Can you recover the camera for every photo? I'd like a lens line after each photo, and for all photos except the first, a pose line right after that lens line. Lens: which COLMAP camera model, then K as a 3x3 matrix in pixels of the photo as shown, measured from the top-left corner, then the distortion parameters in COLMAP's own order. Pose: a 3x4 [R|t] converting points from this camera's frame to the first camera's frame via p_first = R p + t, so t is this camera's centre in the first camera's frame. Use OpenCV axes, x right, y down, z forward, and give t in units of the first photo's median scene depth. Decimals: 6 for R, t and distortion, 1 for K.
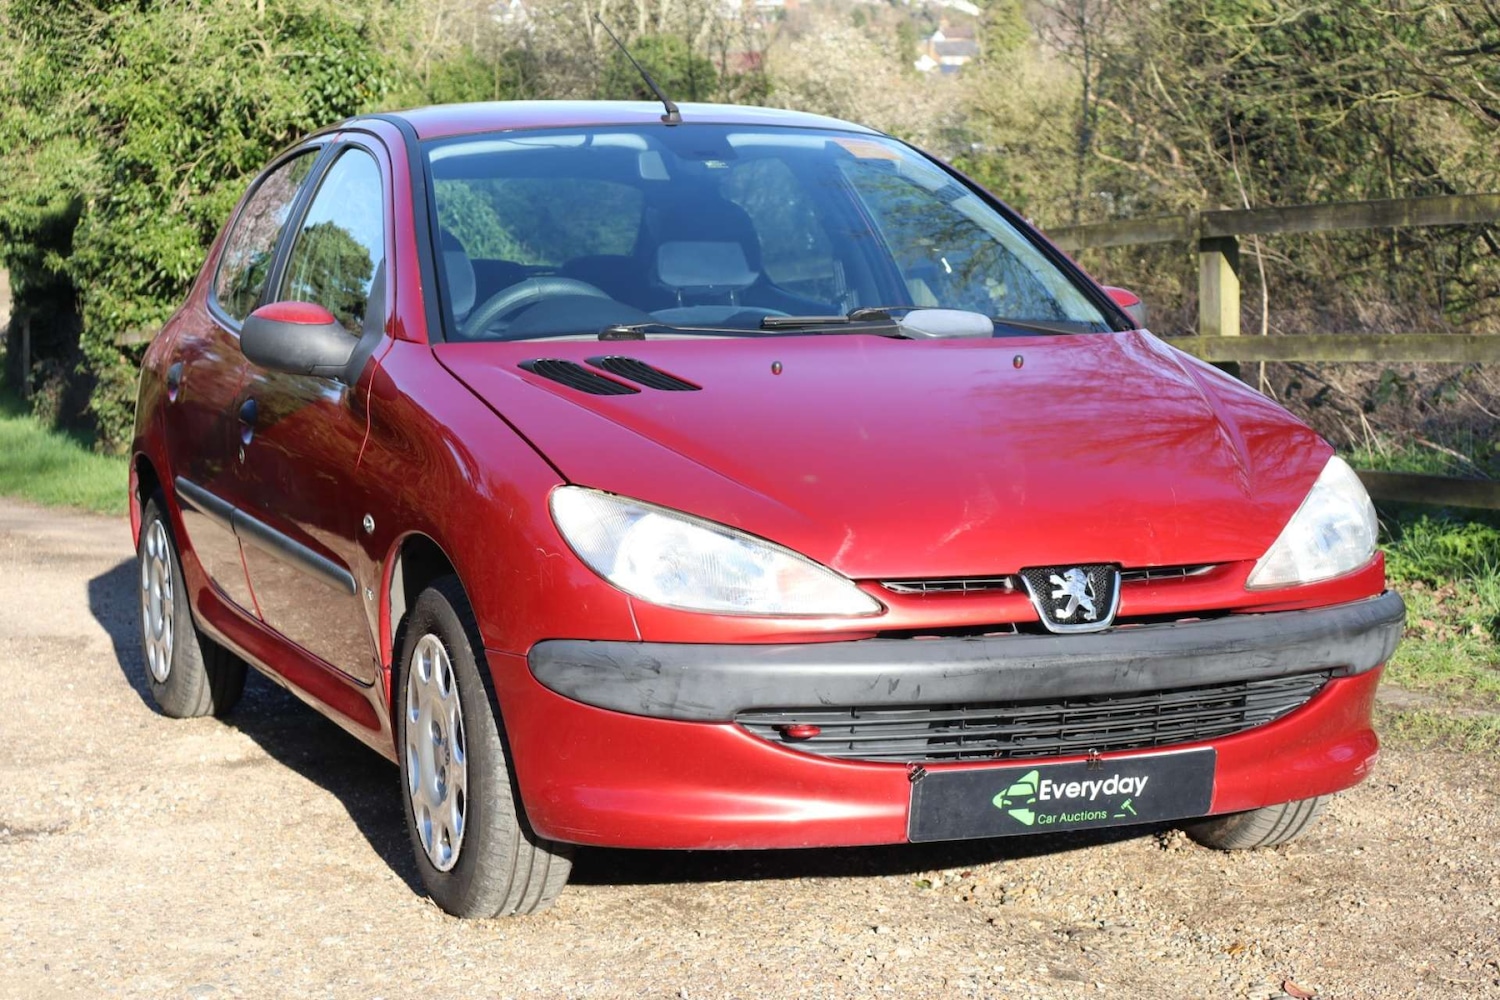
lens RADIAL K [[2976.4, 0, 750.0], [0, 2976.4, 520.2], [0, 0, 1]] dist [0.005451, 0.000000]
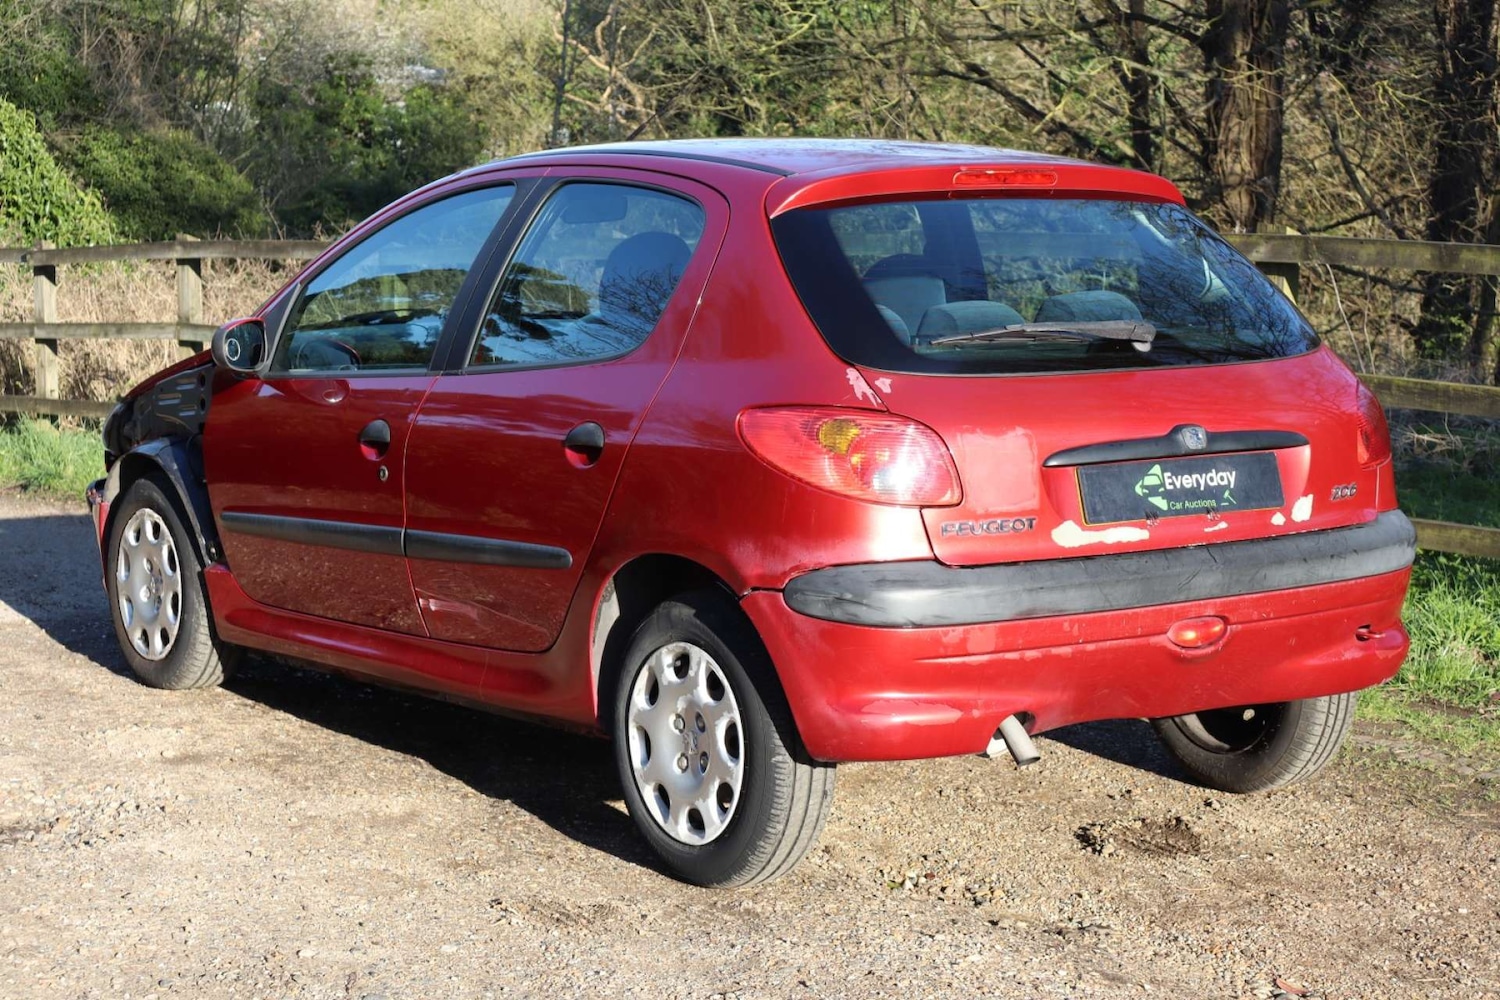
lens RADIAL K [[2976.4, 0, 758.2], [0, 2976.4, 494.0], [0, 0, 1]] dist [0.005451, 0.000000]
pose [[0.978686, 0.024010, 0.203955, -0.227391], [-0.027719, 0.999498, 0.015347, -0.041726], [-0.203485, -0.020673, 0.978860, -0.087844]]
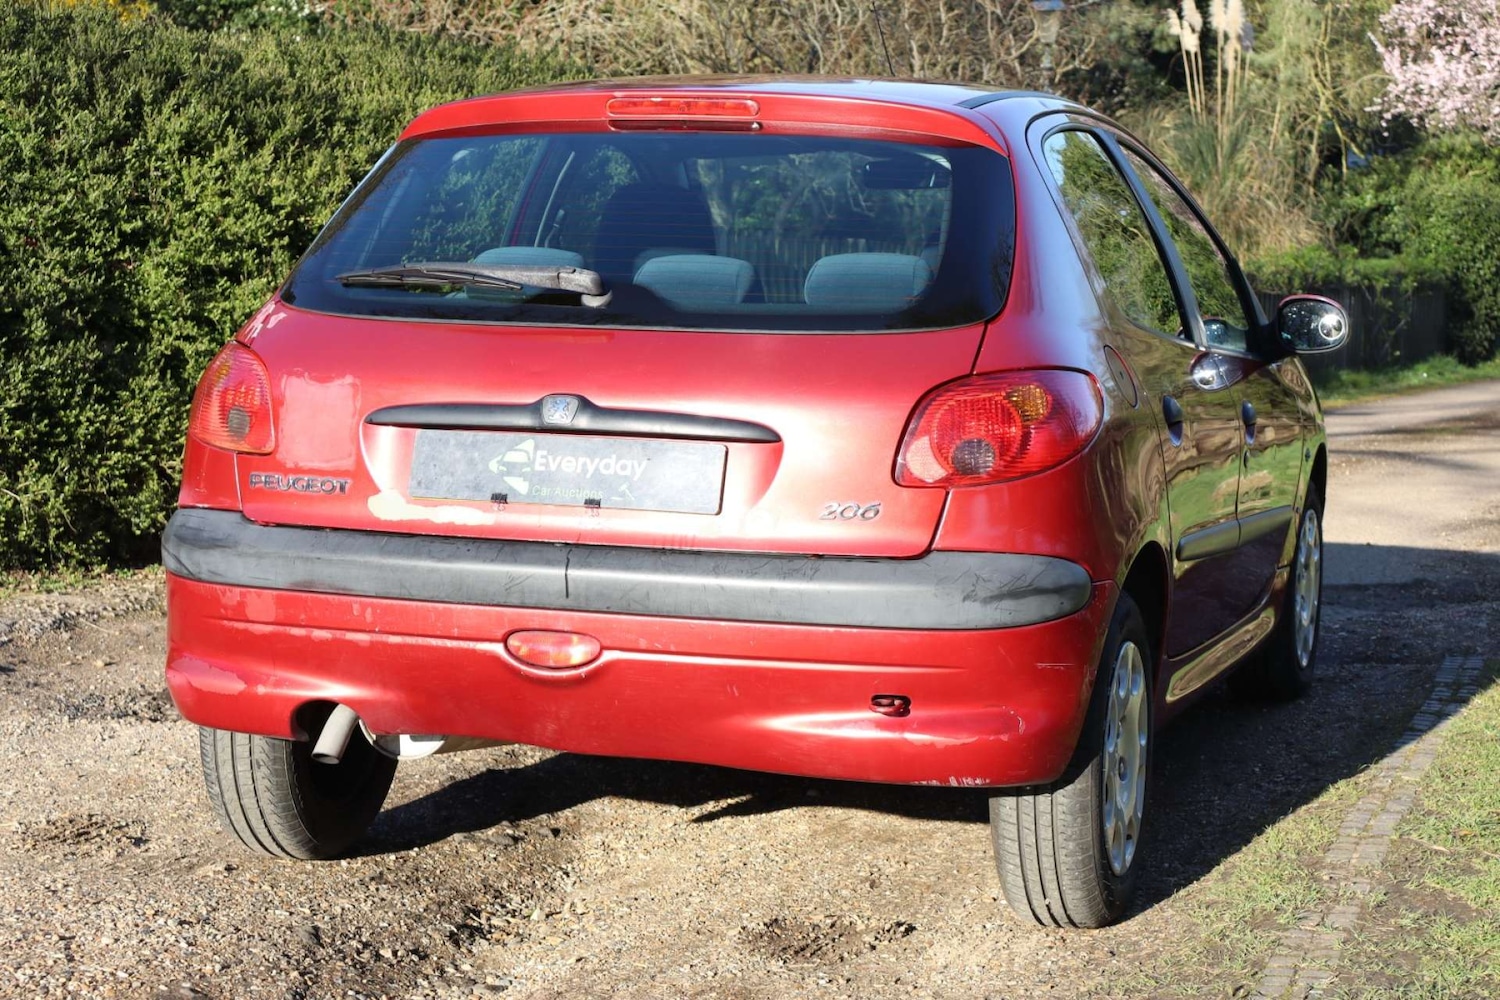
lens RADIAL K [[2976.4, 0, 756.2], [0, 2976.4, 503.8], [0, 0, 1]] dist [0.005451, 0.000000]
pose [[0.742745, 0.129044, -0.657022, 0.749922], [-0.117124, 0.991163, 0.062266, -0.083111], [0.659251, 0.030706, 0.751296, 0.306862]]
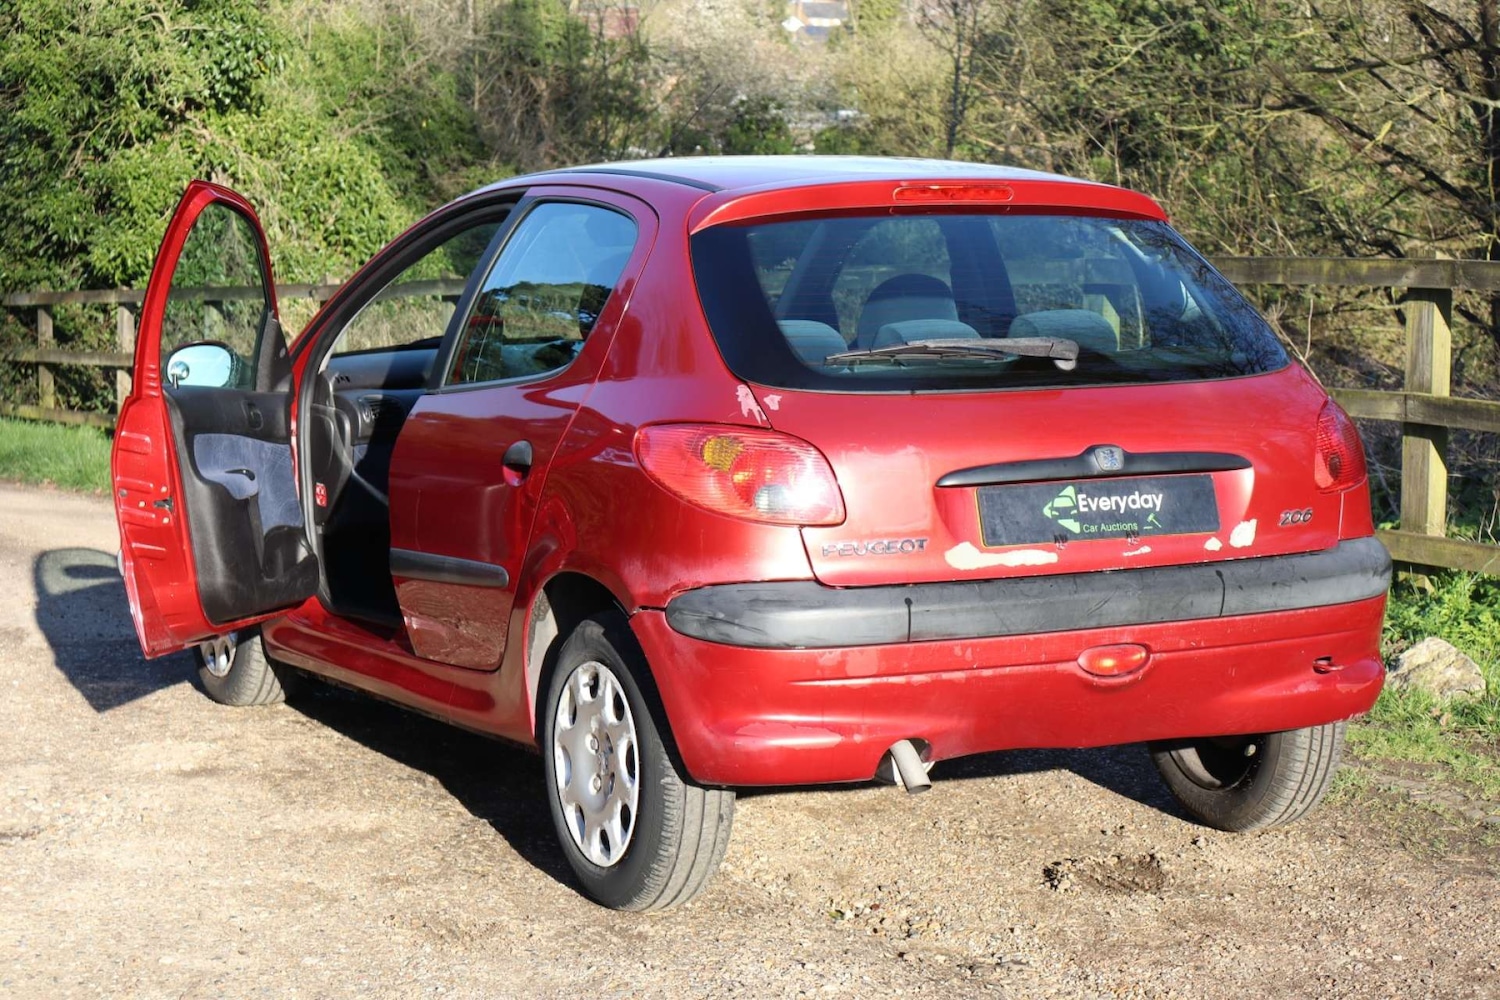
lens RADIAL K [[2976.4, 0, 750.3], [0, 2976.4, 490.8], [0, 0, 1]] dist [0.005451, 0.000000]
pose [[0.998107, 0.035262, 0.050390, -0.034992], [-0.035542, 0.999357, 0.004671, -0.039047], [-0.050192, -0.006453, 0.998719, -0.098689]]
